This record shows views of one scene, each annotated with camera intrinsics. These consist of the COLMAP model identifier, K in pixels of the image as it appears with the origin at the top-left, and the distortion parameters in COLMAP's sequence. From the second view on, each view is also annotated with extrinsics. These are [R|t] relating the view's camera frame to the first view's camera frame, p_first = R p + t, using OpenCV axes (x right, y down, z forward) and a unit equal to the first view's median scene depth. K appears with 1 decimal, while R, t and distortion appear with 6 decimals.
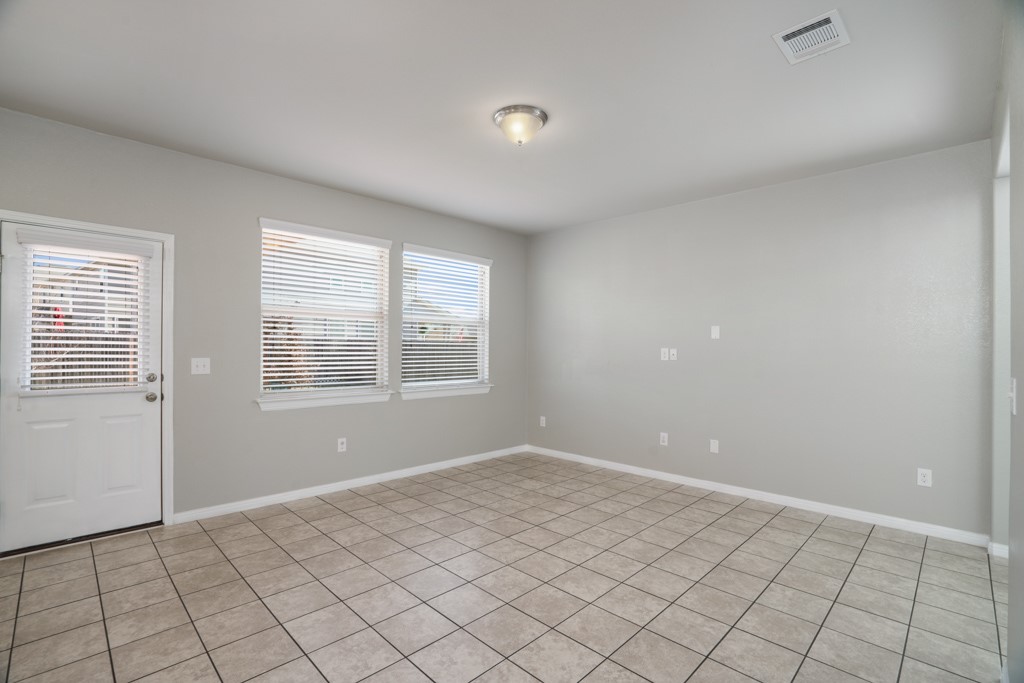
lens RADIAL K [[473.3, 0, 512.3], [0, 473.3, 345.9], [0, 0, 1]] dist [-0.063365, 0.026033]
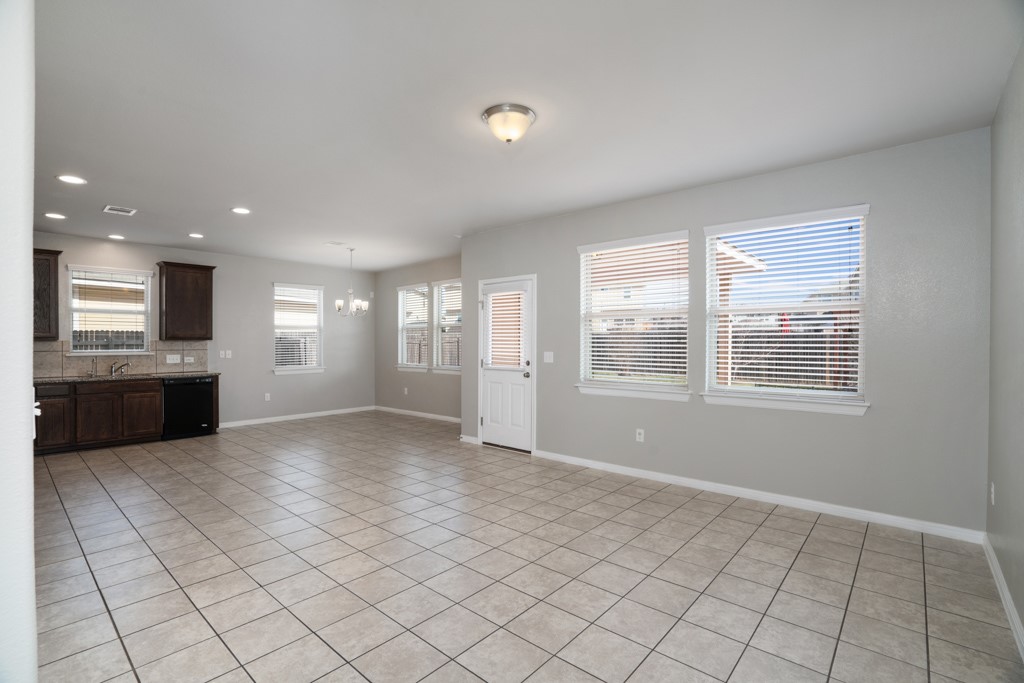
lens RADIAL K [[473.3, 0, 512.3], [0, 473.3, 345.9], [0, 0, 1]] dist [-0.063365, 0.026033]
pose [[0.056550, -0.004944, -0.998388, 0.800306], [0.000654, 0.999988, -0.004915, 0.013074], [0.998400, -0.000375, 0.056553, 0.743698]]
